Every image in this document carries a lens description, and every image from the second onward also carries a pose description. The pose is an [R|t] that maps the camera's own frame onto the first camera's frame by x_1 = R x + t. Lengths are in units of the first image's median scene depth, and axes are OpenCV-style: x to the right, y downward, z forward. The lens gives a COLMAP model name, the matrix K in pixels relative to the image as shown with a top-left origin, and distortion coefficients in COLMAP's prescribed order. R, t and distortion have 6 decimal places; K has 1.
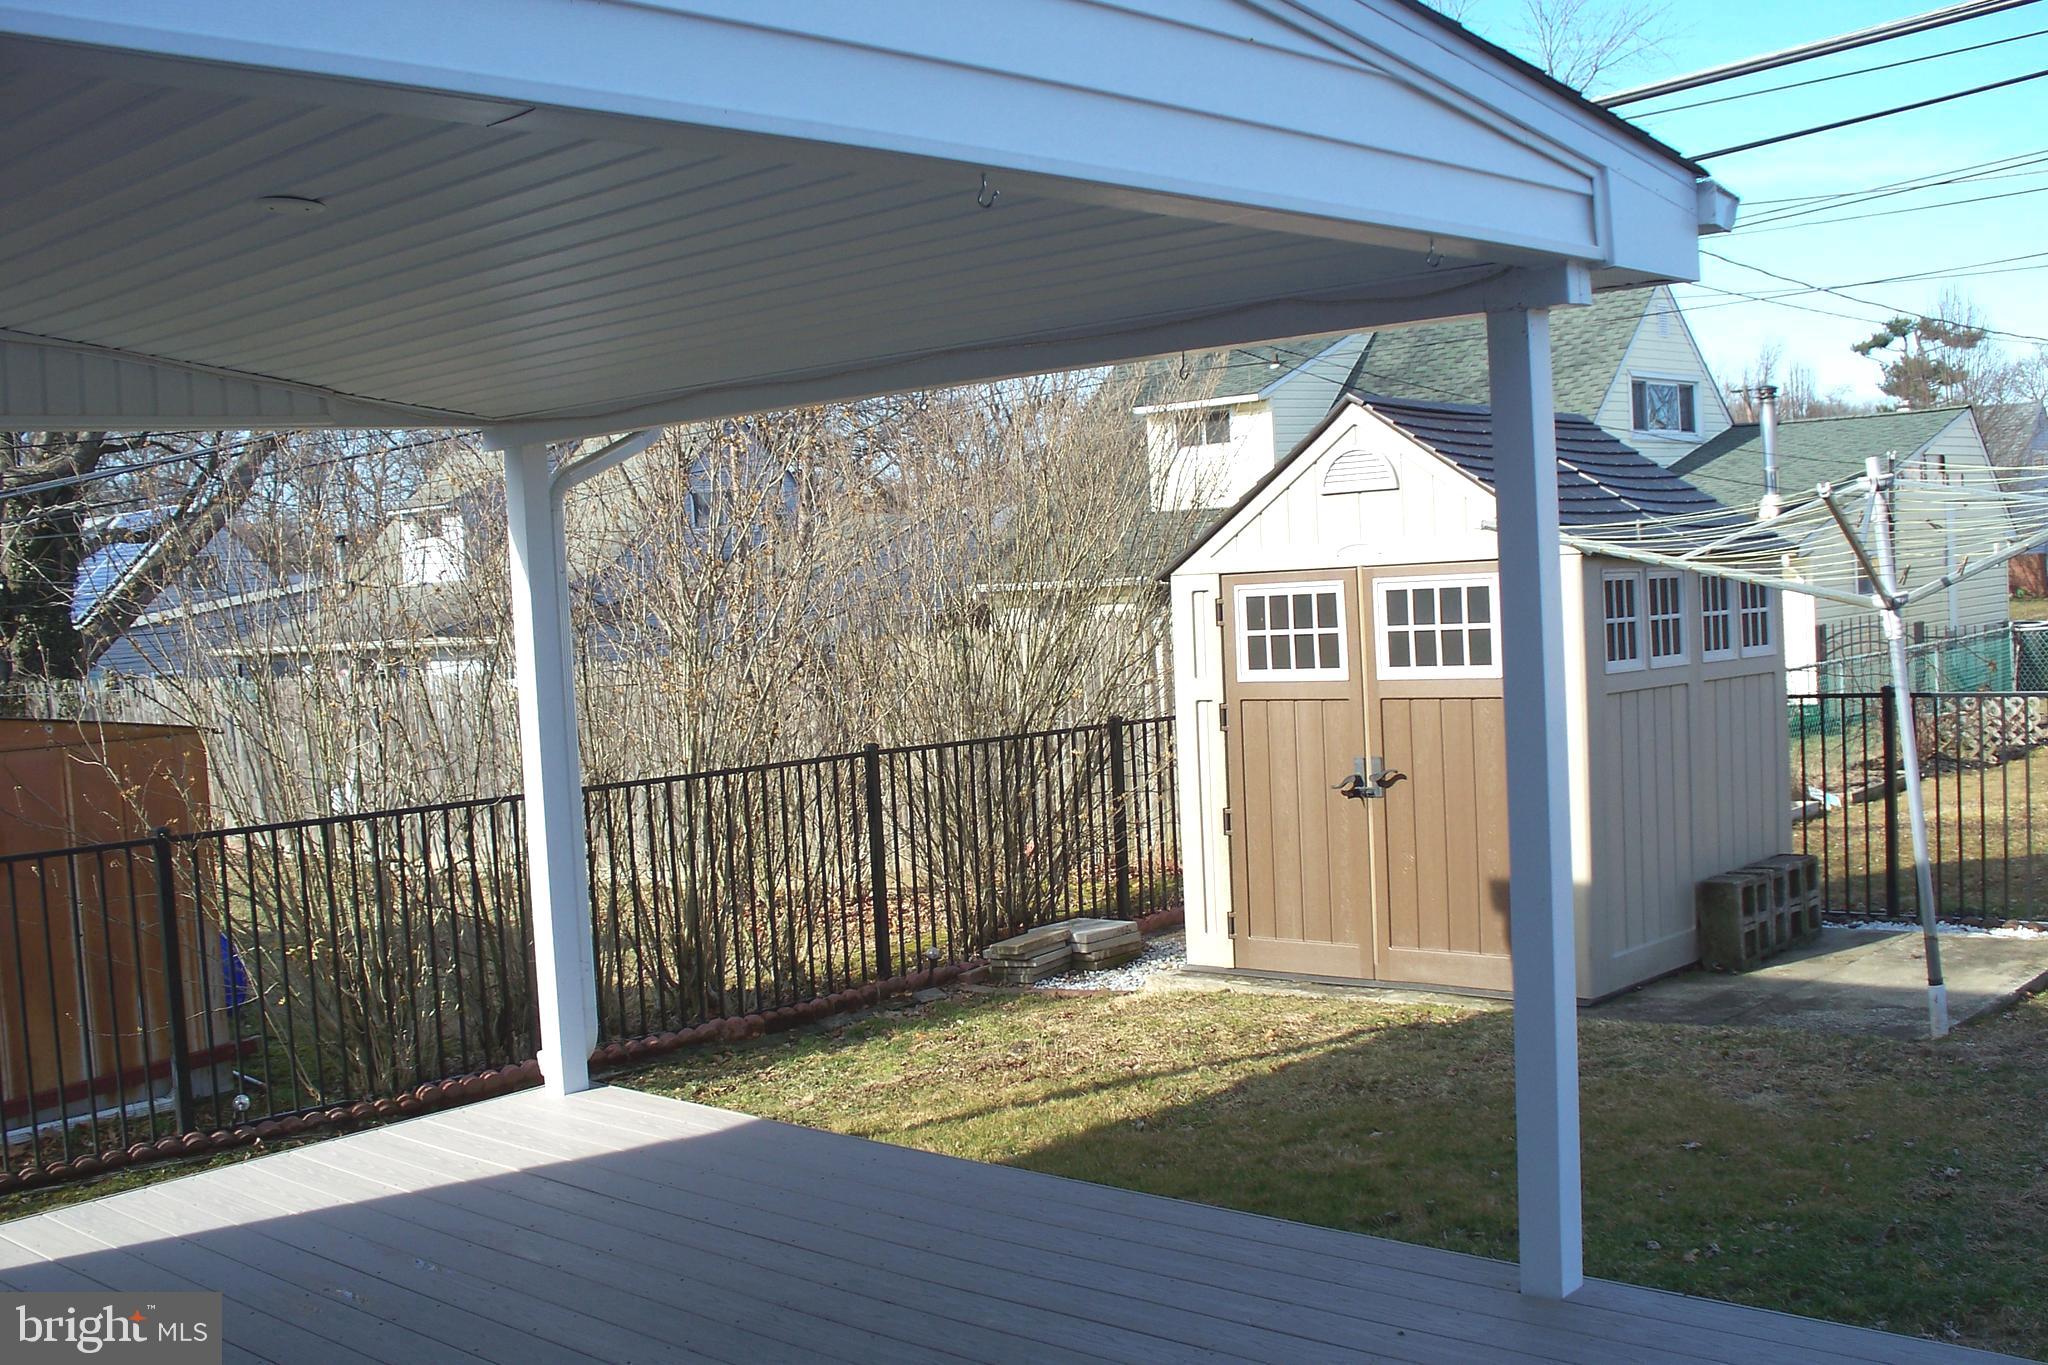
lens RADIAL K [[2162.1, 0, 1020.3], [0, 2162.1, 714.3], [0, 0, 1]] dist [-0.207326, 0.243582]
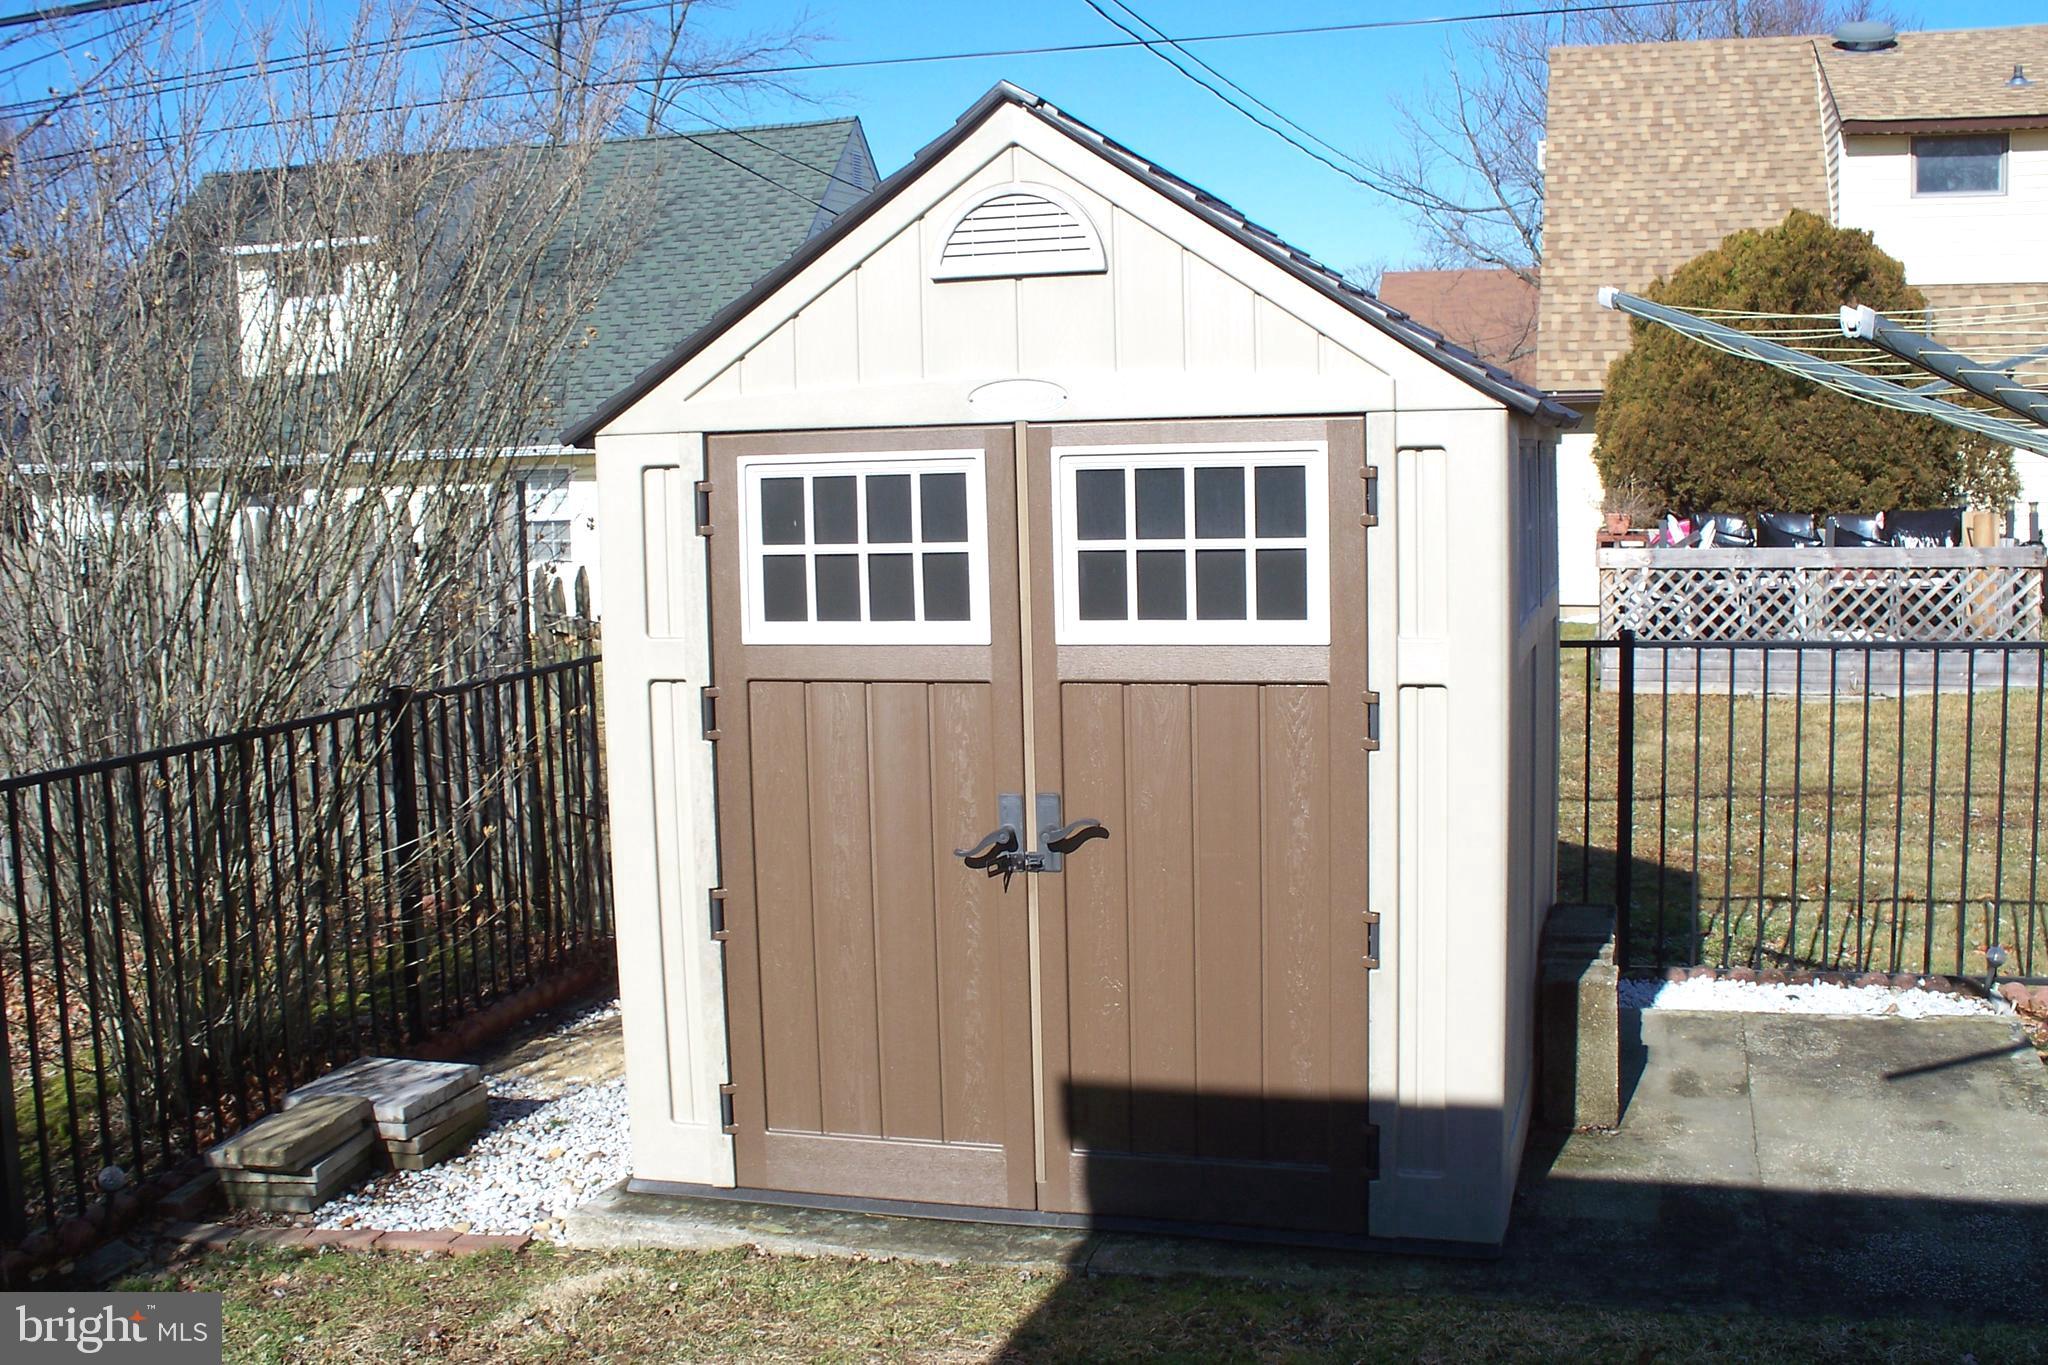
lens RADIAL K [[2162.1, 0, 1020.3], [0, 2162.1, 714.3], [0, 0, 1]] dist [-0.207326, 0.243582]
pose [[0.902991, -0.014140, 0.429426, -0.061278], [-0.001145, 0.999376, 0.035315, -0.017029], [-0.429657, -0.032381, 0.902411, 0.523144]]
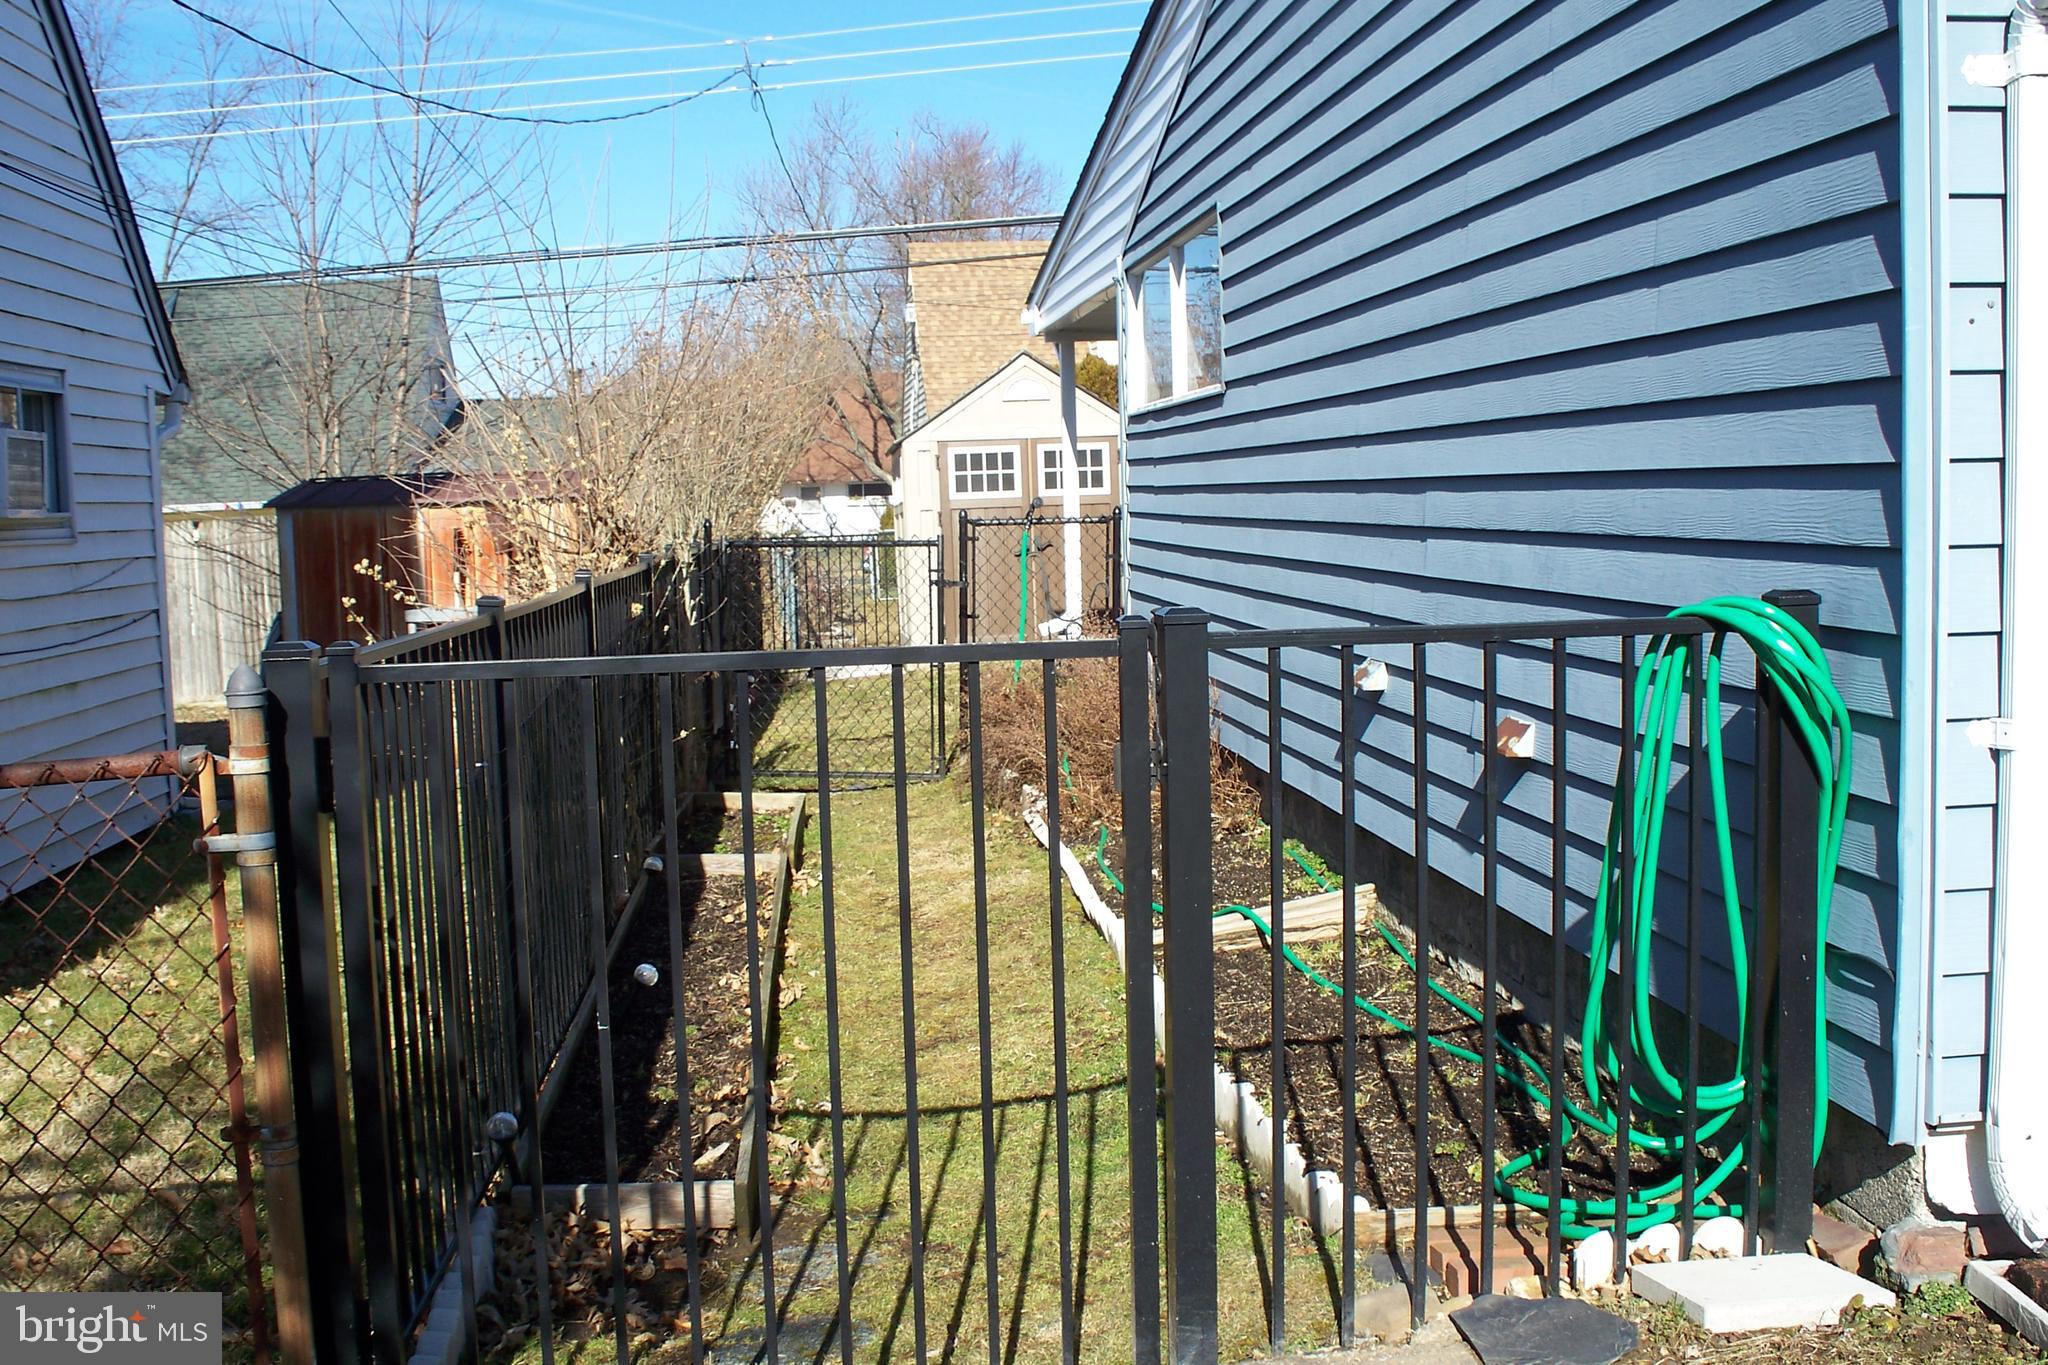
lens RADIAL K [[2162.1, 0, 1020.3], [0, 2162.1, 714.3], [0, 0, 1]] dist [-0.207326, 0.243582]
pose [[0.670874, -0.026996, 0.741080, -1.277413], [0.043122, 0.999066, -0.002643, 0.182753], [-0.740317, 0.033730, 0.671412, -0.296636]]
